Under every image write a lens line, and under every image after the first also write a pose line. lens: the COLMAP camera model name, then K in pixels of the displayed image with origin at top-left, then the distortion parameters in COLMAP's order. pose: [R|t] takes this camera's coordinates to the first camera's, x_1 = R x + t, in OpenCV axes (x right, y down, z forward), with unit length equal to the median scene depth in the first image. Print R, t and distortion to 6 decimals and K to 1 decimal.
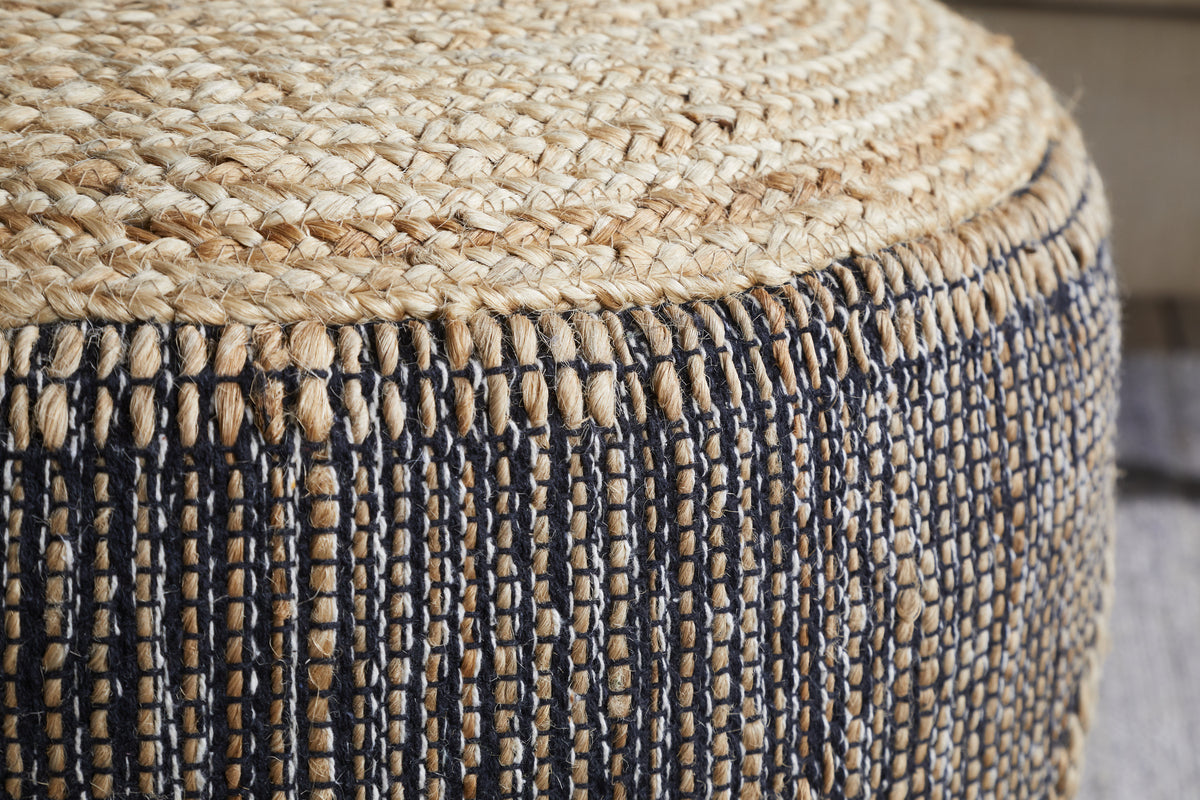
lens RADIAL K [[3062.1, 0, 599.9], [0, 3062.1, 400.6], [0, 0, 1]] dist [-0.187827, 0.000000]
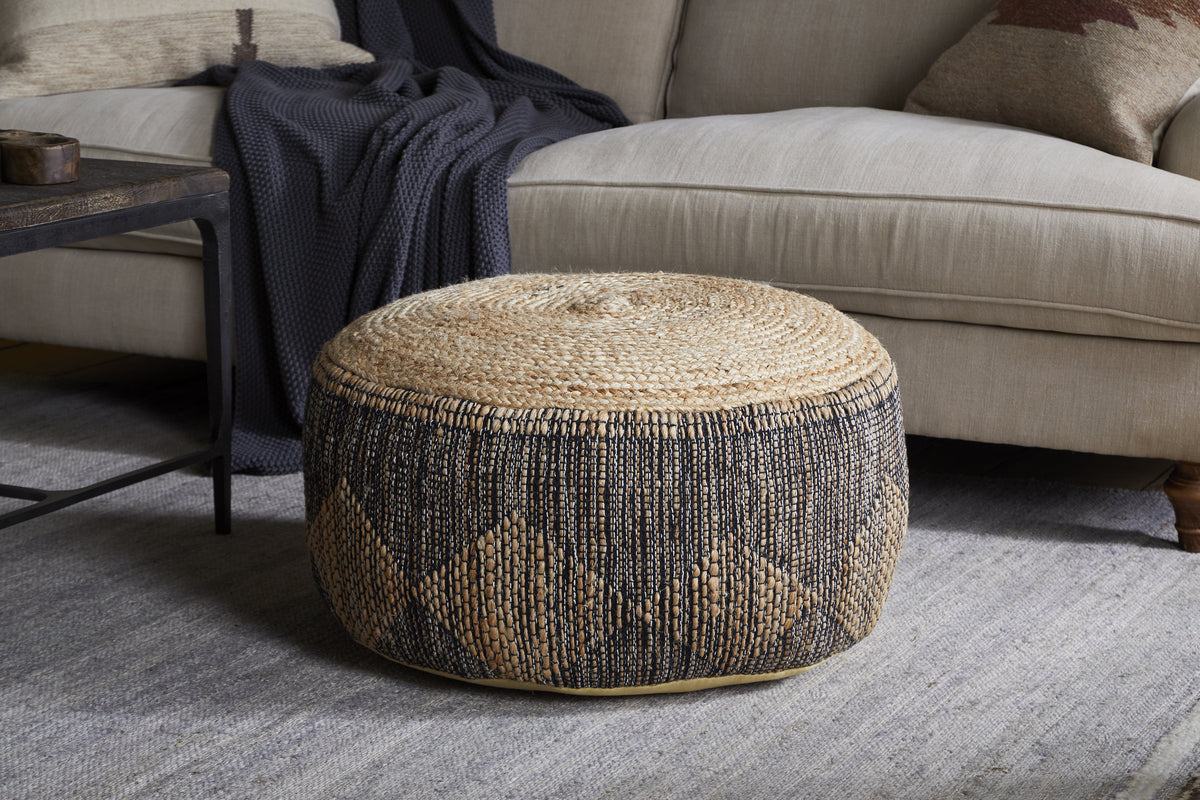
lens RADIAL K [[3062.1, 0, 600.0], [0, 3062.1, 399.5], [0, 0, 1]] dist [-0.187827, 0.000000]
pose [[0.936305, 0.036557, -0.349279, 1.413741], [-0.065770, 0.995223, -0.072144, 0.271926], [0.344973, 0.090521, 0.934237, -3.077899]]
